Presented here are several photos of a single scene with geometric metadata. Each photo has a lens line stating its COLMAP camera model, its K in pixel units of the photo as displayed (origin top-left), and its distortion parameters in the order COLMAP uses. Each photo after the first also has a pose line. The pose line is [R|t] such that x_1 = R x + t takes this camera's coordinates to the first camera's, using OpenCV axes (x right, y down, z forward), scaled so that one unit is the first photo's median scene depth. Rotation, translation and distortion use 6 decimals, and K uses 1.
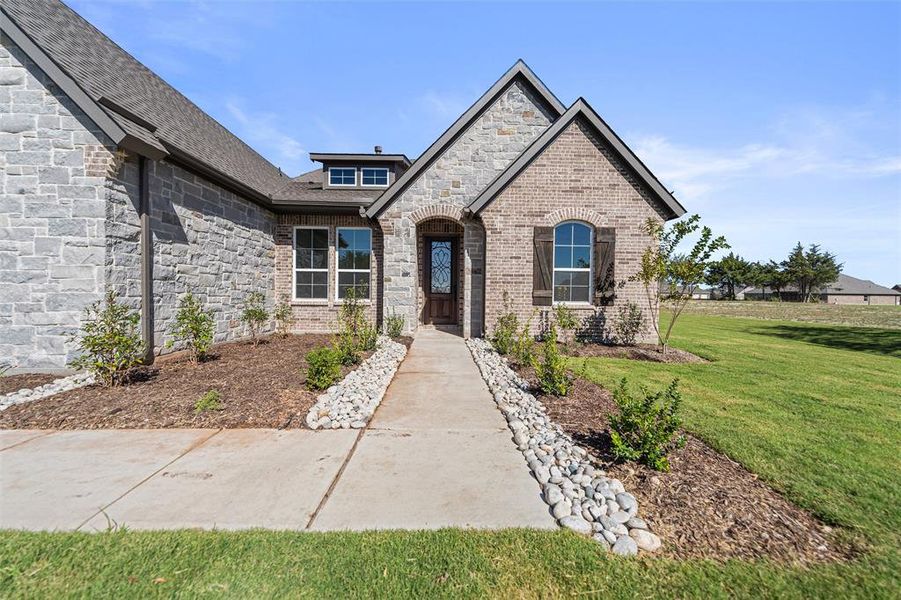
lens RADIAL K [[369.9, 0, 450.5], [0, 369.9, 300.0], [0, 0, 1]] dist [-0.000889, -0.000119]
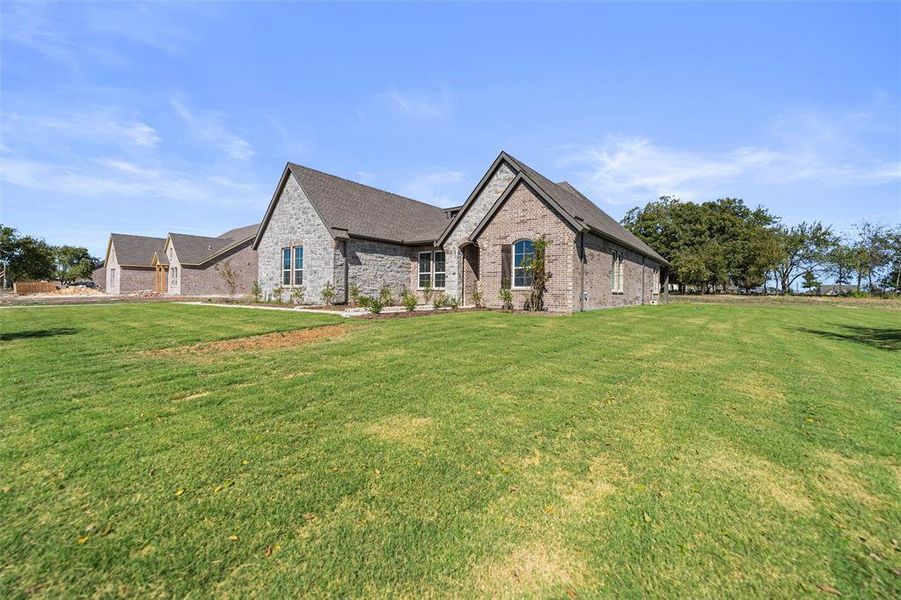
lens RADIAL K [[368.4, 0, 451.1], [0, 368.4, 291.4], [0, 0, 1]] dist [-0.000958, -0.000006]
pose [[0.771529, -0.003062, -0.636187, 1.098408], [-0.017180, 0.999523, -0.025645, 0.073019], [0.635962, 0.030715, 0.771109, -0.495000]]
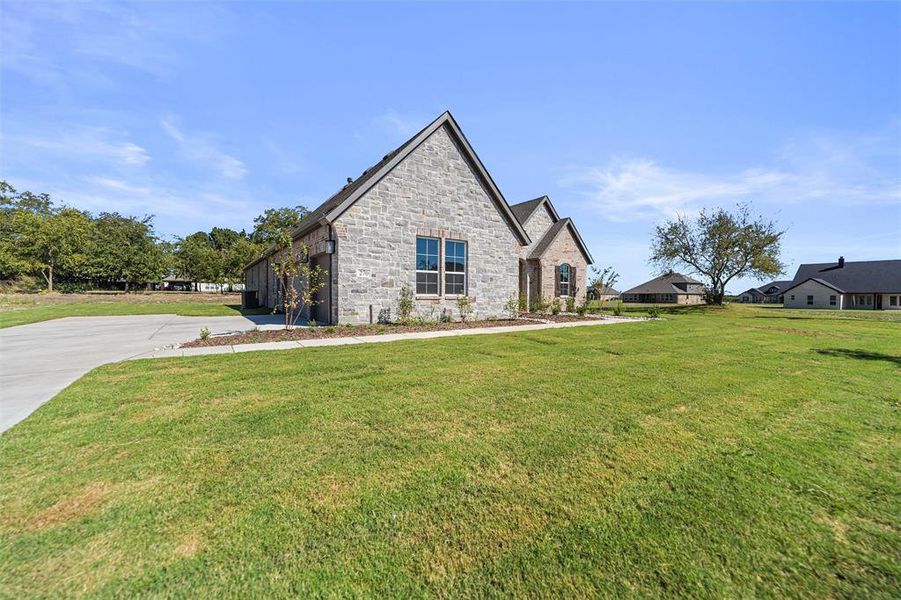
lens RADIAL K [[361.9, 0, 450.5], [0, 361.9, 300.0], [0, 0, 1]] dist [0.000104, -0.000003]
pose [[0.844973, -0.012651, 0.534660, -1.582440], [0.013156, 0.999909, 0.002868, 0.017621], [-0.534647, 0.004610, 0.845063, -0.650038]]
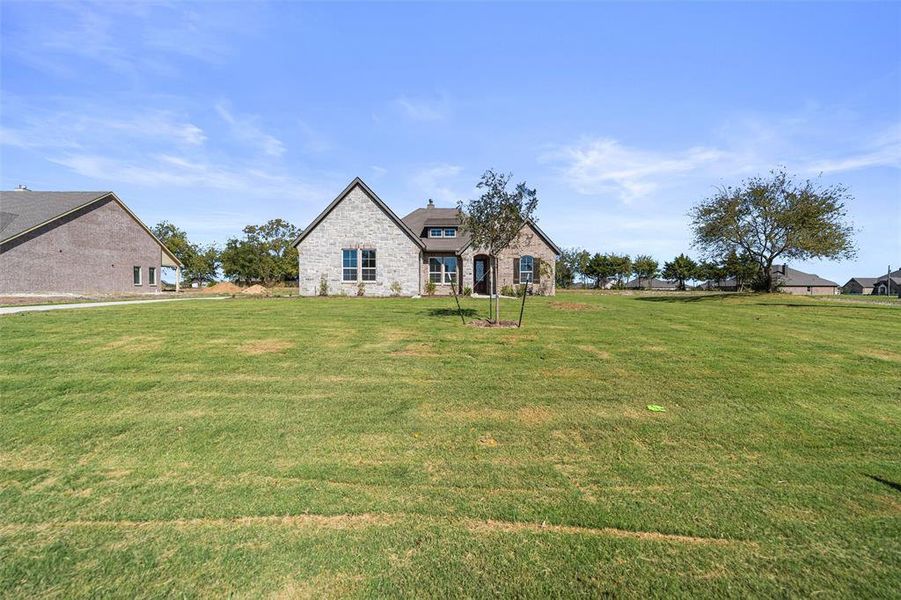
lens RADIAL K [[361.9, 0, 450.5], [0, 361.9, 300.0], [0, 0, 1]] dist [0.000104, -0.000003]
pose [[0.999890, -0.009182, -0.011624, -0.248496], [0.009262, 0.999933, 0.006898, 0.116758], [0.011560, -0.007004, 0.999909, -1.878331]]
